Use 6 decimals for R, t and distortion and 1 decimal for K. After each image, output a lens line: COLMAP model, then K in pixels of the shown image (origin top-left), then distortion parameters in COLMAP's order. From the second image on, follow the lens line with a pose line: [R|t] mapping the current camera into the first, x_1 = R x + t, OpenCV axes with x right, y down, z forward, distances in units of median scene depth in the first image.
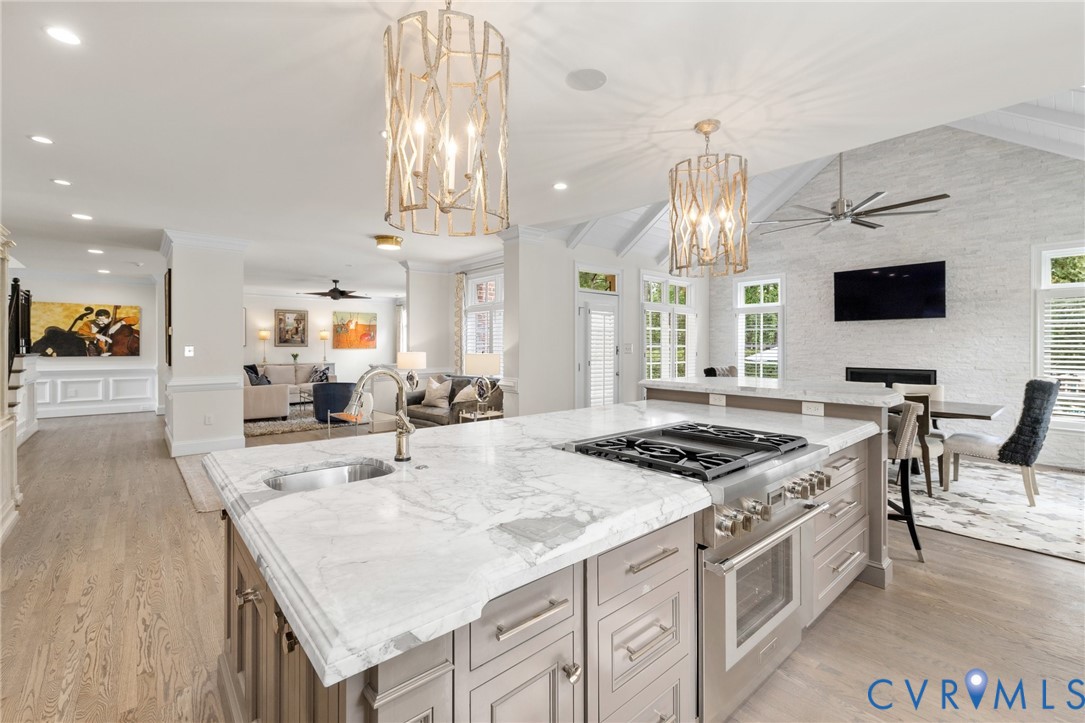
lens RADIAL K [[472.1, 0, 539.2], [0, 472.1, 345.4], [0, 0, 1]] dist [0.002245, -0.000173]
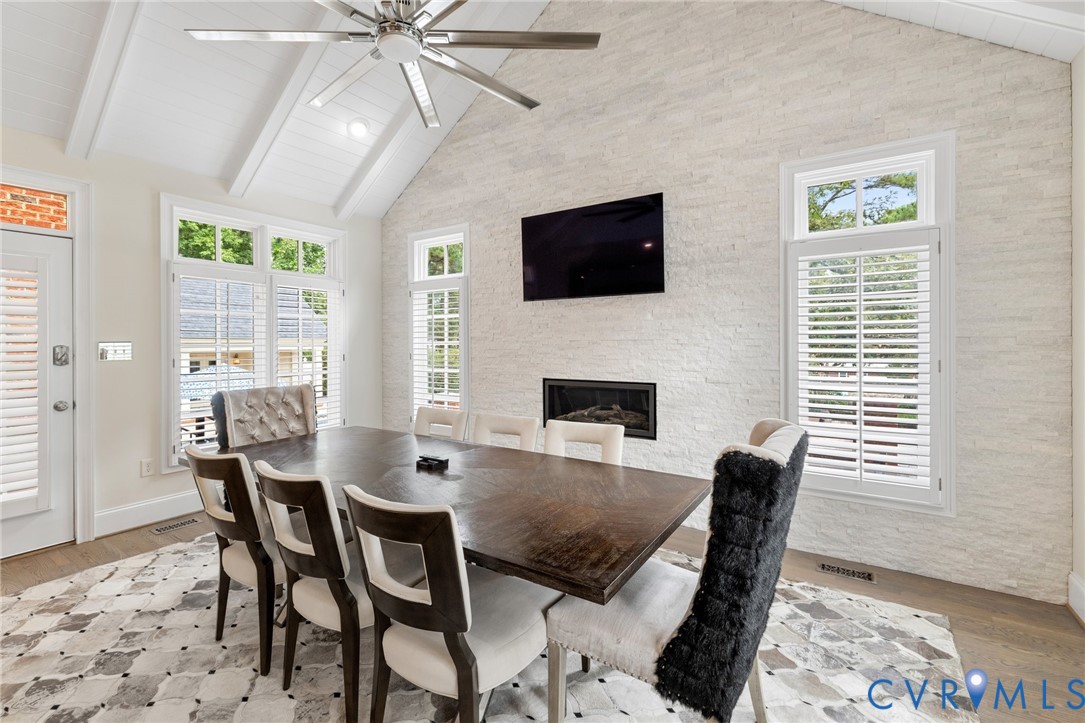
lens RADIAL K [[472.1, 0, 541.3], [0, 472.1, 342.6], [0, 0, 1]] dist [0.002245, -0.000173]
pose [[0.962303, -0.007569, 0.271875, 0.561427], [0.007054, 0.999971, 0.002869, -0.000550], [-0.271889, -0.000843, 0.962328, 0.490889]]
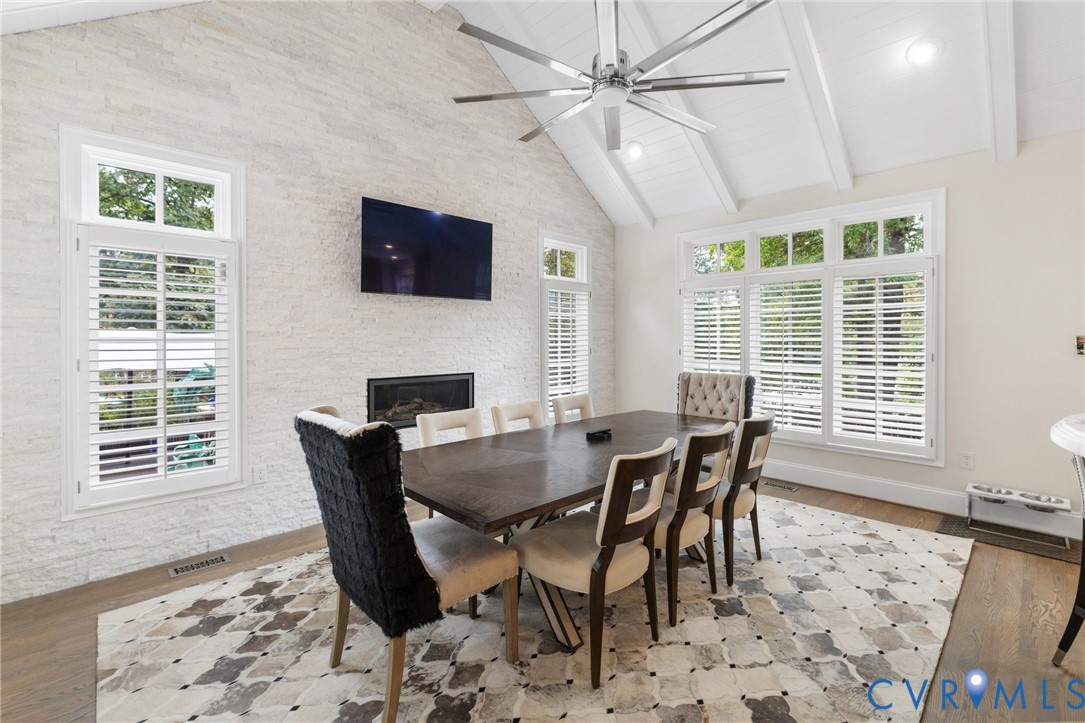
lens RADIAL K [[472.1, 0, 541.4], [0, 472.1, 342.2], [0, 0, 1]] dist [0.002245, -0.000173]
pose [[-0.043654, -0.004513, 0.999037, 0.115746], [0.004251, 0.999980, 0.004703, 0.003140], [-0.999038, 0.004453, -0.043634, 0.956789]]
